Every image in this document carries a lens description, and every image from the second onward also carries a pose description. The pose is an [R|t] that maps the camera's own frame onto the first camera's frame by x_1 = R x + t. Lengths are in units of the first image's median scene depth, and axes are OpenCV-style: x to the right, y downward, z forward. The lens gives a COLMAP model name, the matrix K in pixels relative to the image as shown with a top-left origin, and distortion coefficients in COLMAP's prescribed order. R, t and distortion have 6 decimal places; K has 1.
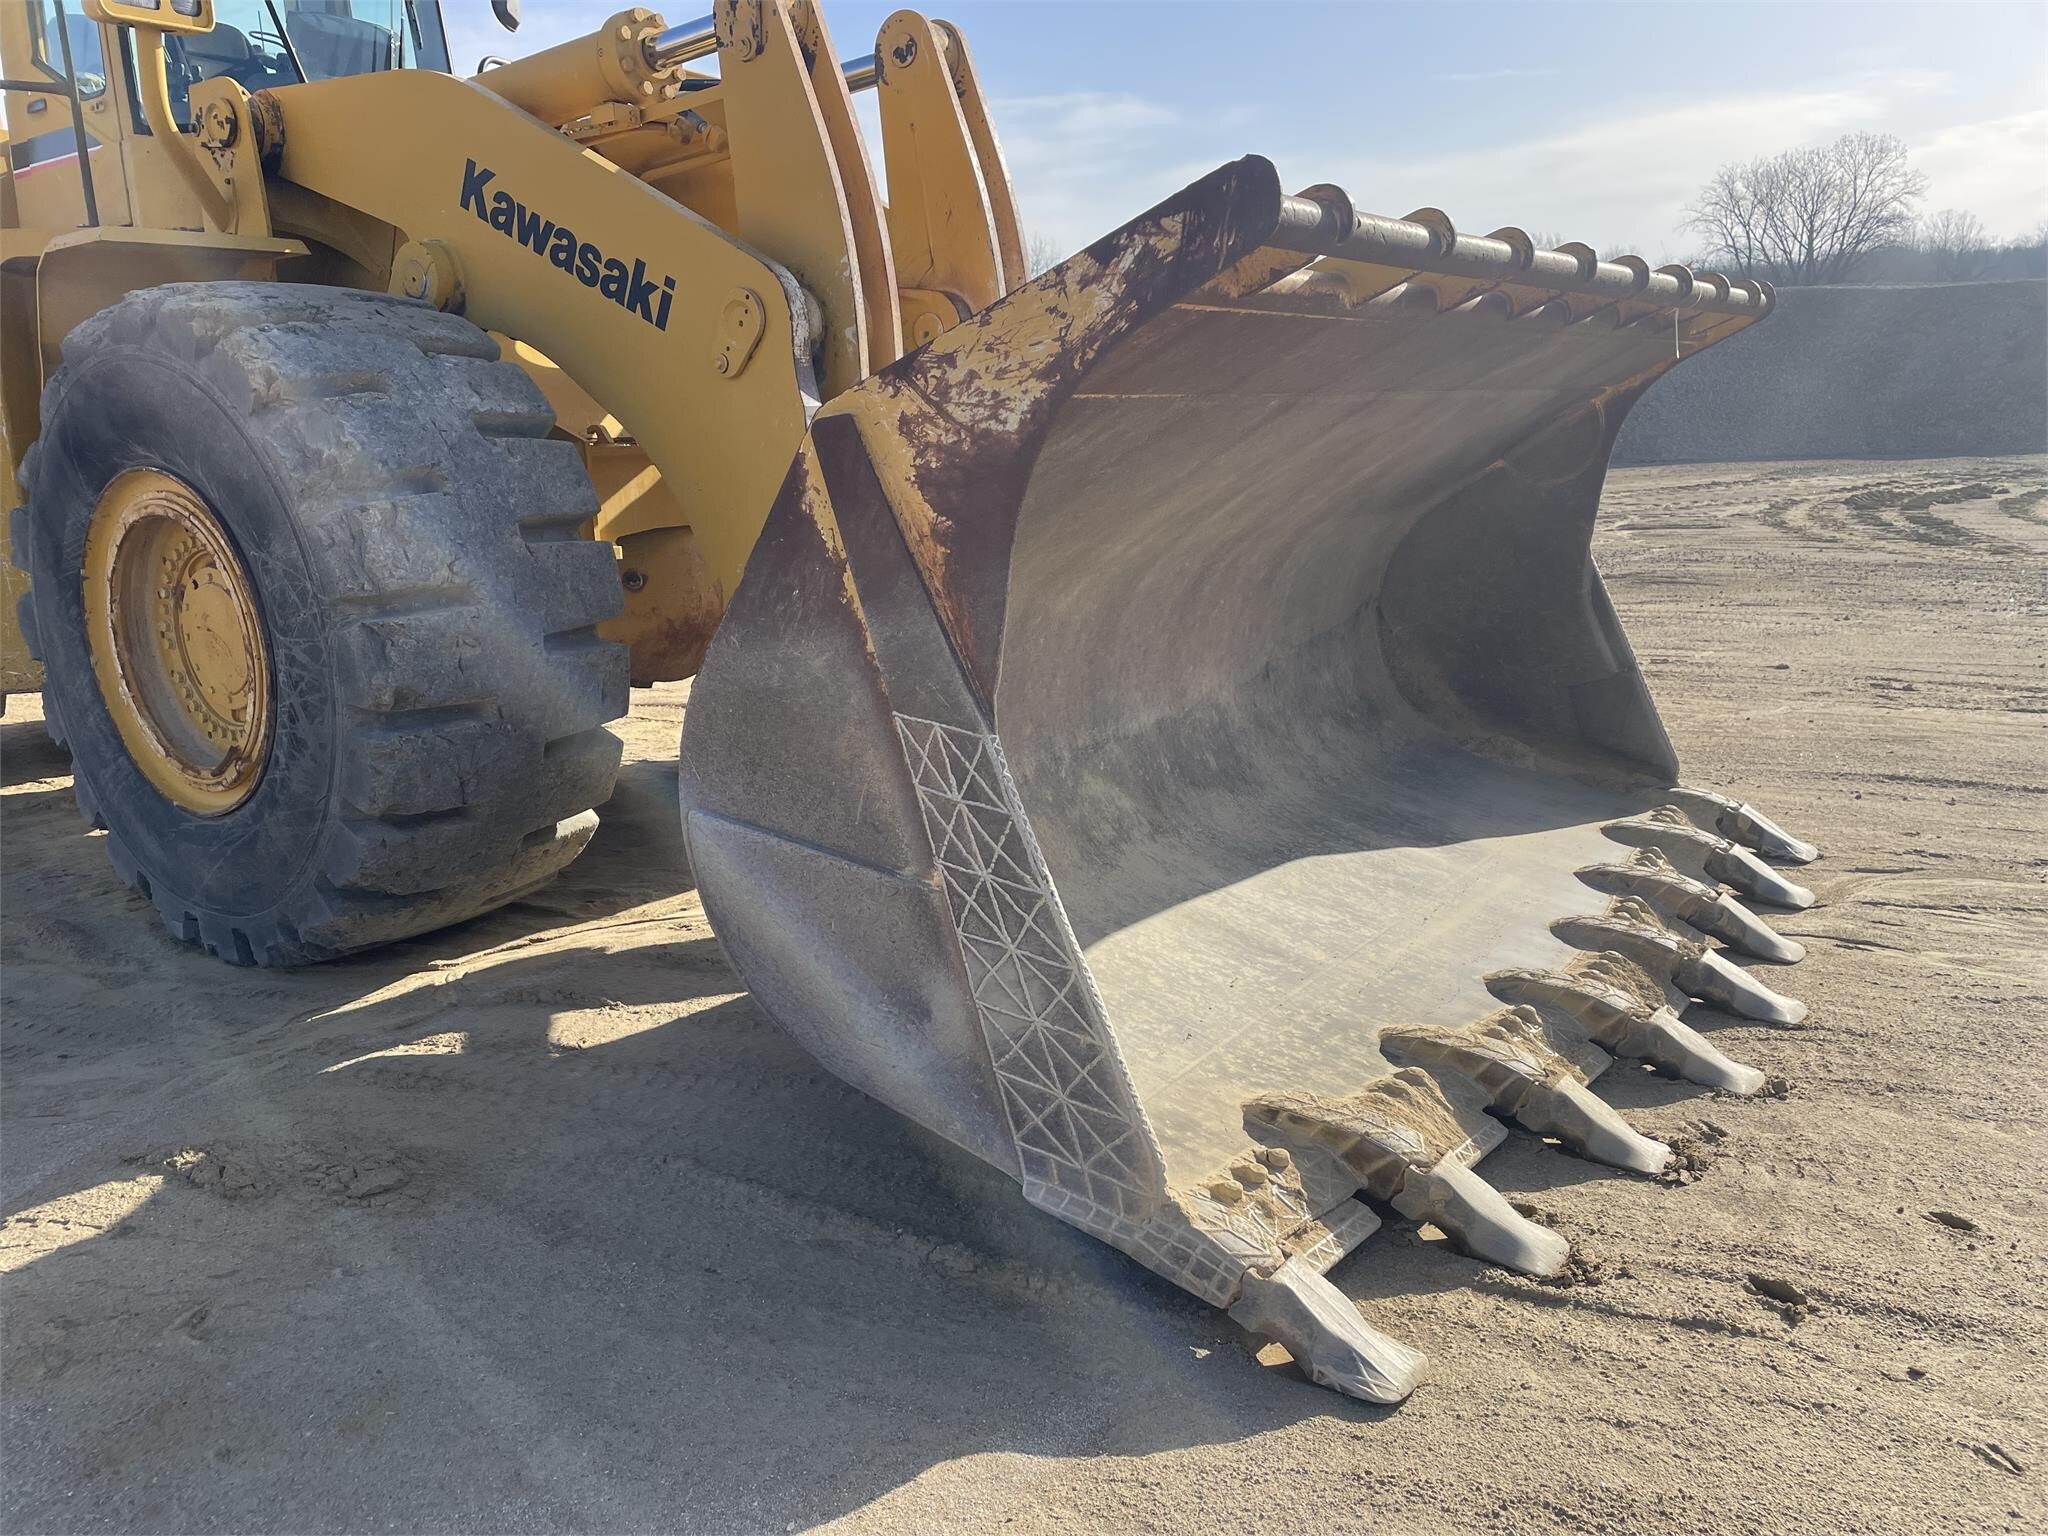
lens RADIAL K [[1379.3, 0, 1018.7], [0, 1379.3, 744.2], [0, 0, 1]] dist [0.088824, -0.098439]
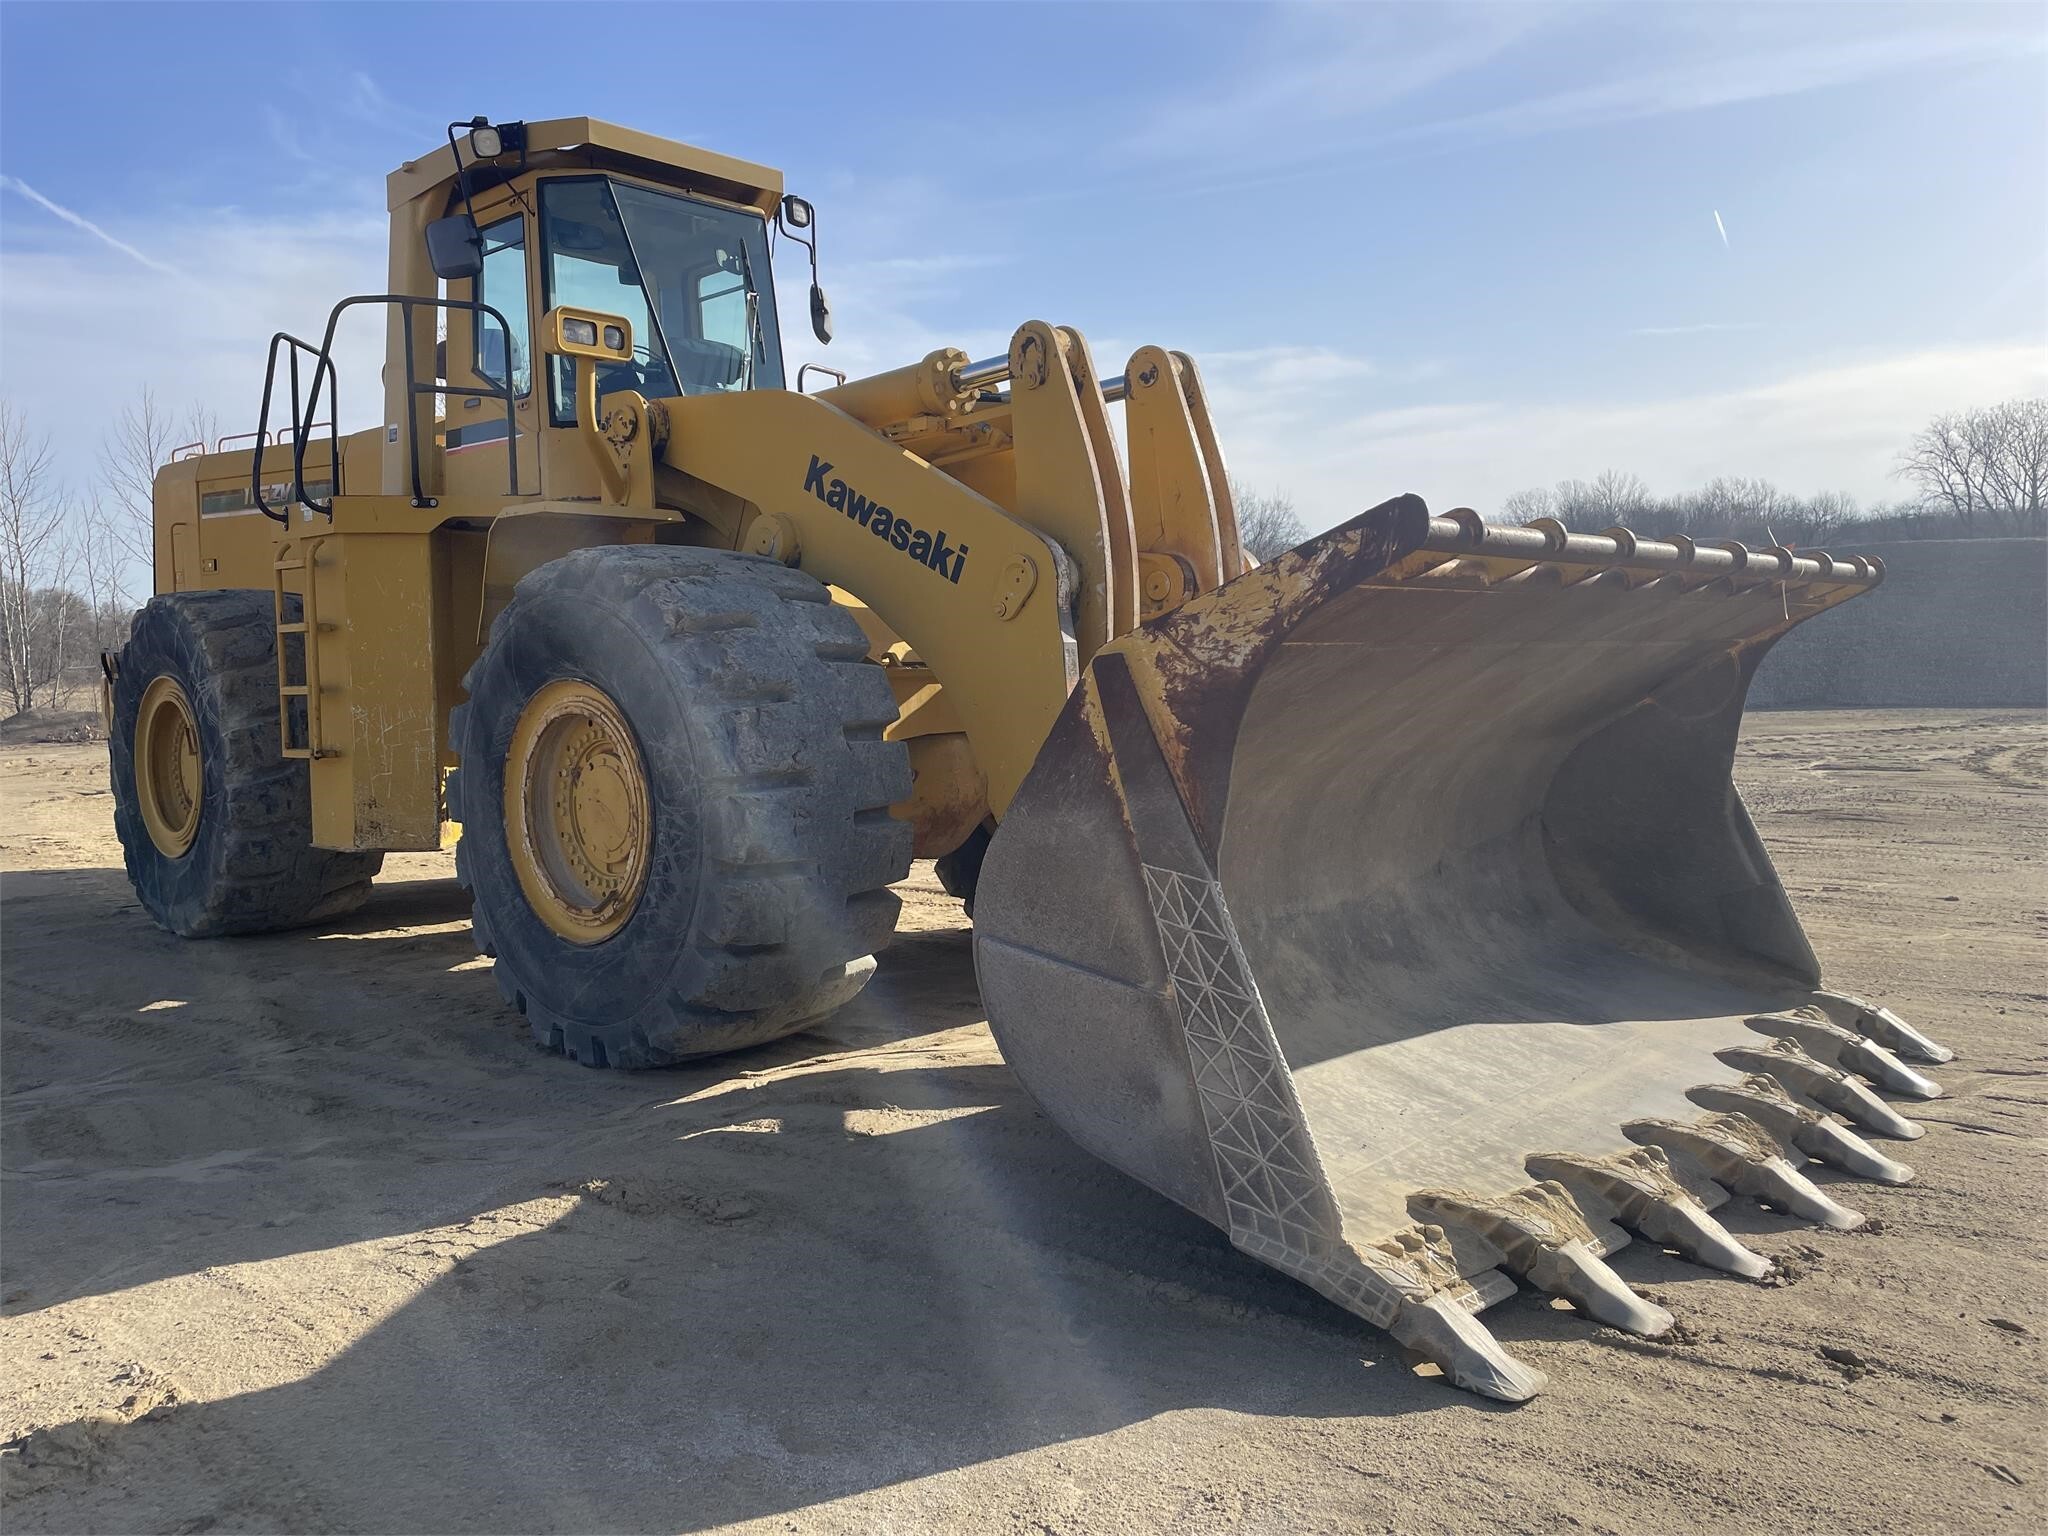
lens RADIAL K [[1379.3, 0, 1018.7], [0, 1379.3, 744.2], [0, 0, 1]] dist [0.088824, -0.098439]
pose [[0.990523, 0.030517, -0.133912, -0.021449], [-0.051169, 0.986807, -0.153603, 0.050805], [0.127458, 0.158999, 0.979017, -0.252644]]
